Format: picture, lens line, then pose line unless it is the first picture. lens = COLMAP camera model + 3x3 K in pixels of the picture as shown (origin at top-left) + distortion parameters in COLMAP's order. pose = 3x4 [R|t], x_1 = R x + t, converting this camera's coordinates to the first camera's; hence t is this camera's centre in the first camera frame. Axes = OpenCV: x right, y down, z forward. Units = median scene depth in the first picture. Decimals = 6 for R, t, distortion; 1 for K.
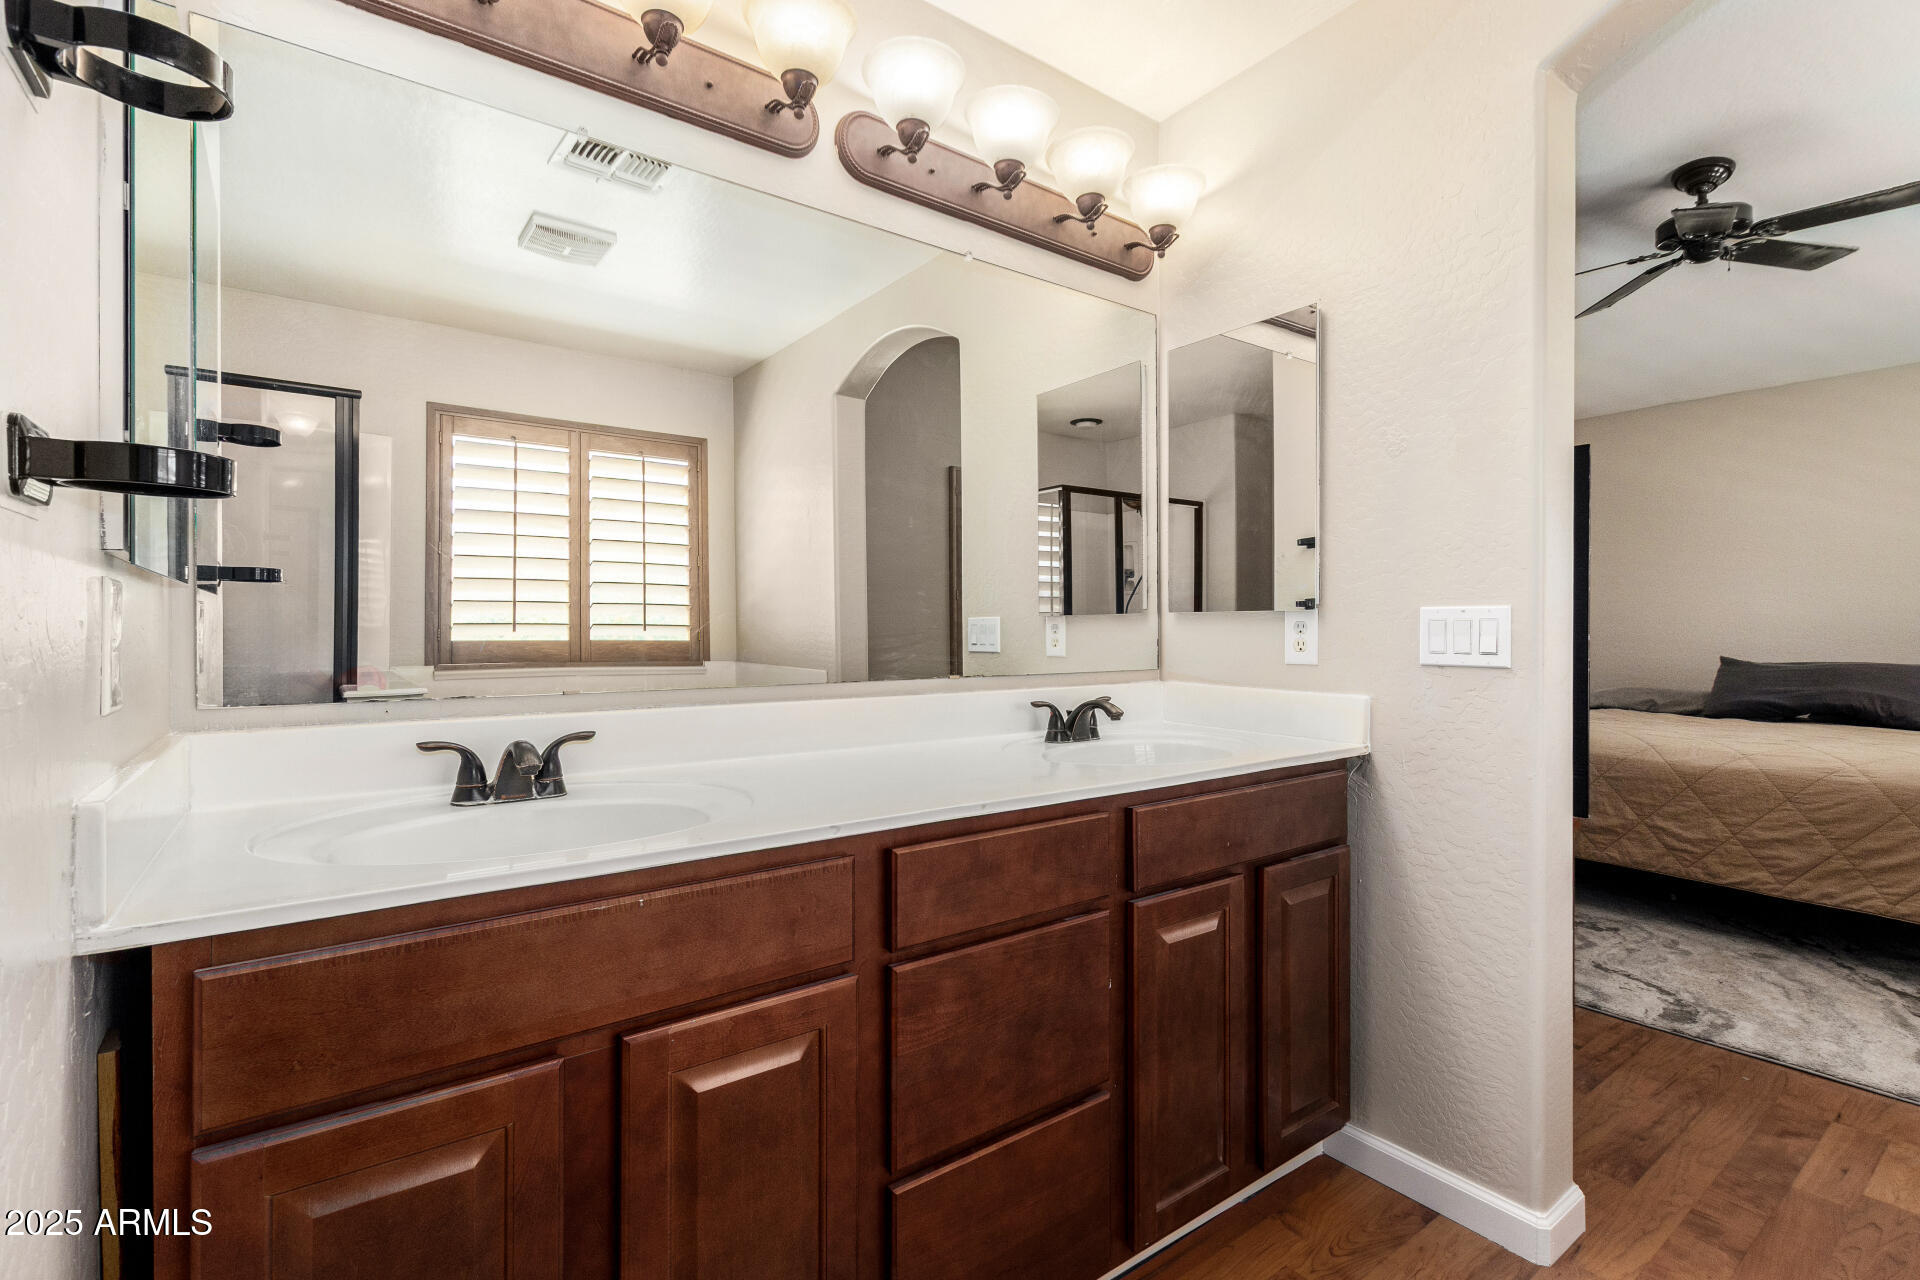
lens RADIAL K [[872.9, 0, 953.7], [0, 872.9, 634.0], [0, 0, 1]] dist [0.000775, -0.000354]
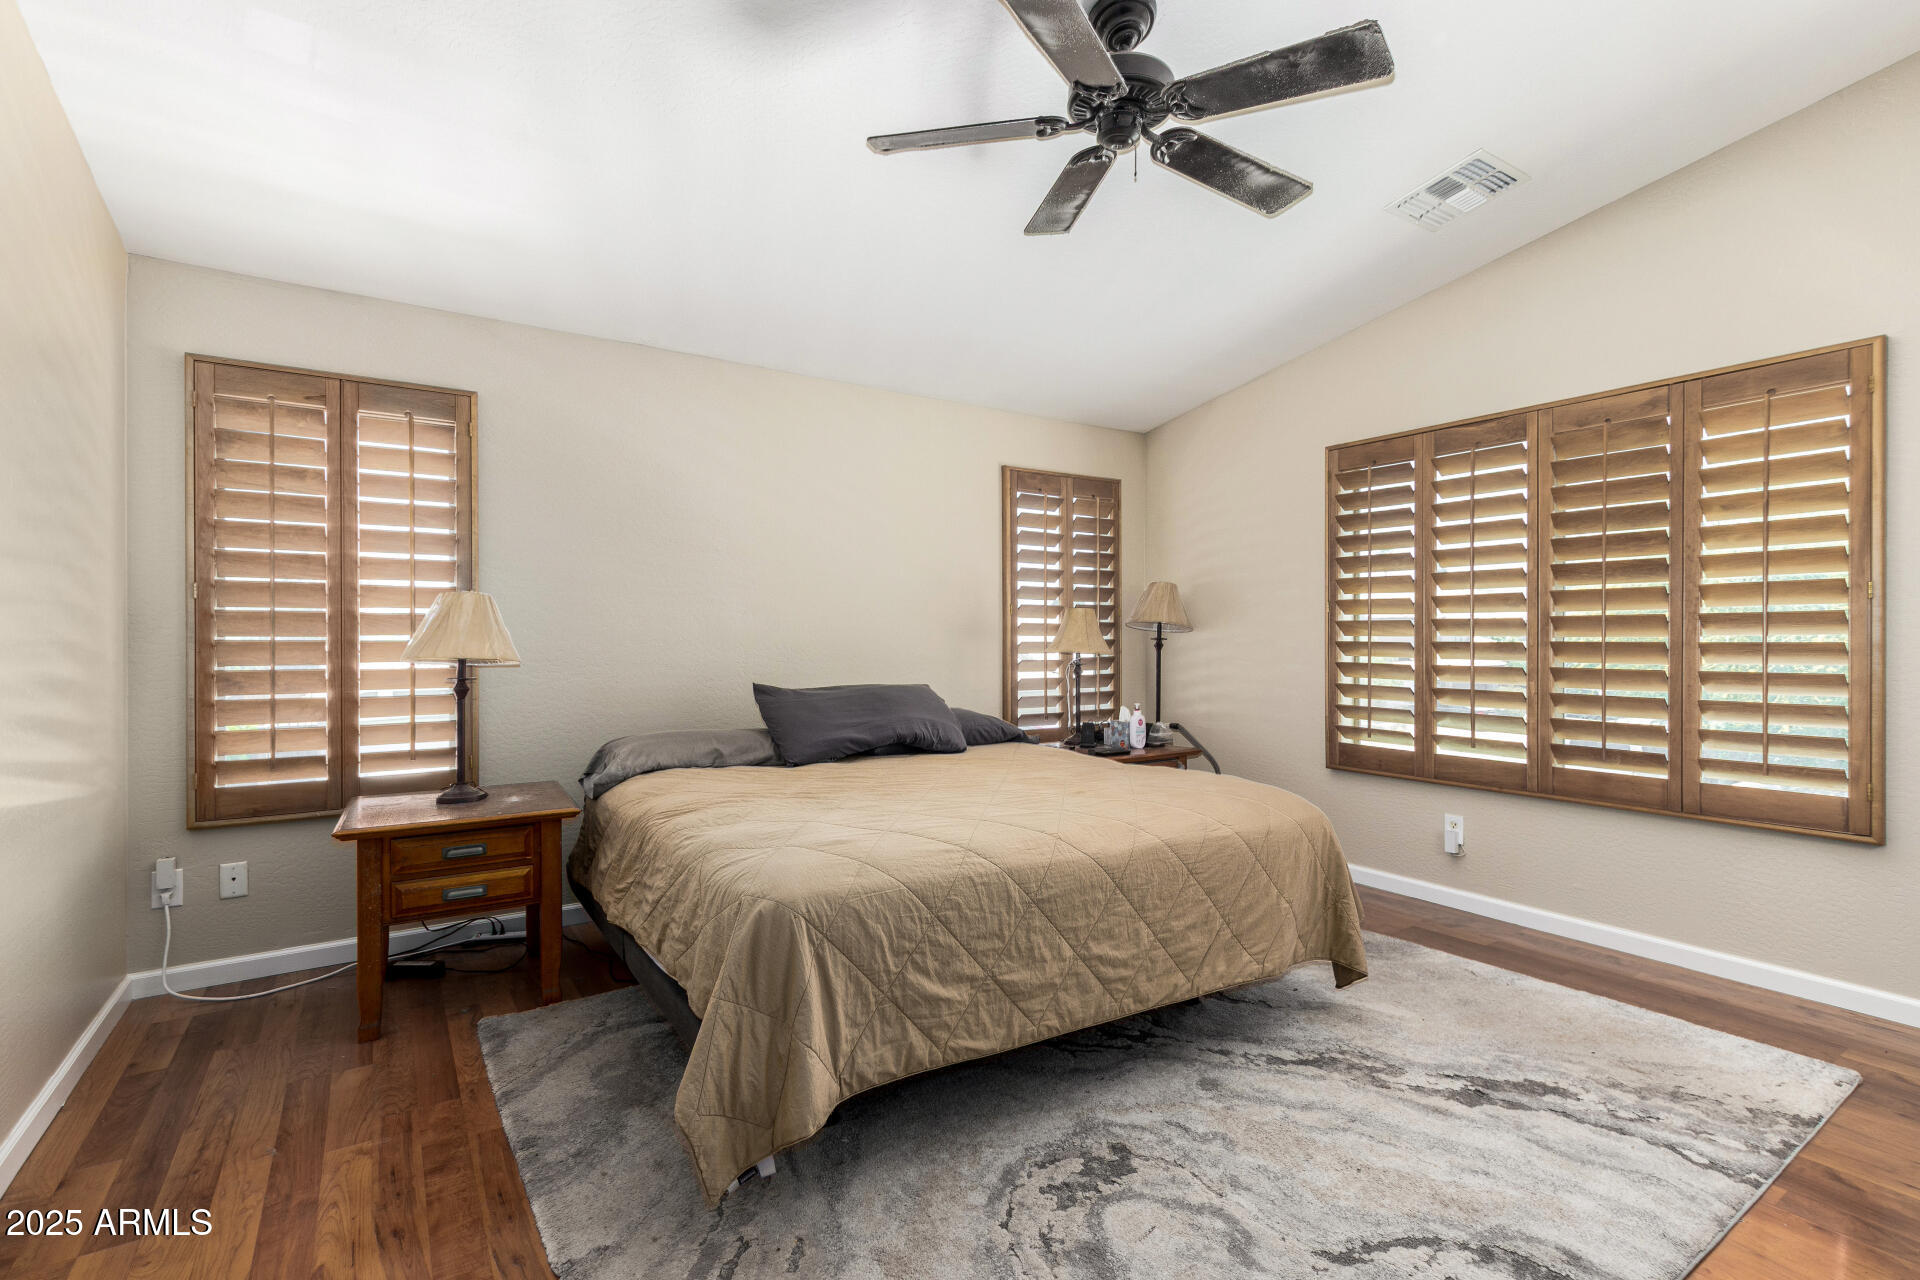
lens RADIAL K [[872.9, 0, 953.7], [0, 872.9, 634.0], [0, 0, 1]] dist [0.000775, -0.000354]
pose [[0.059838, 0.001388, 0.998207, 0.142452], [0.002214, 0.999996, -0.001523, -0.028022], [-0.998206, 0.002301, 0.059835, 1.157799]]
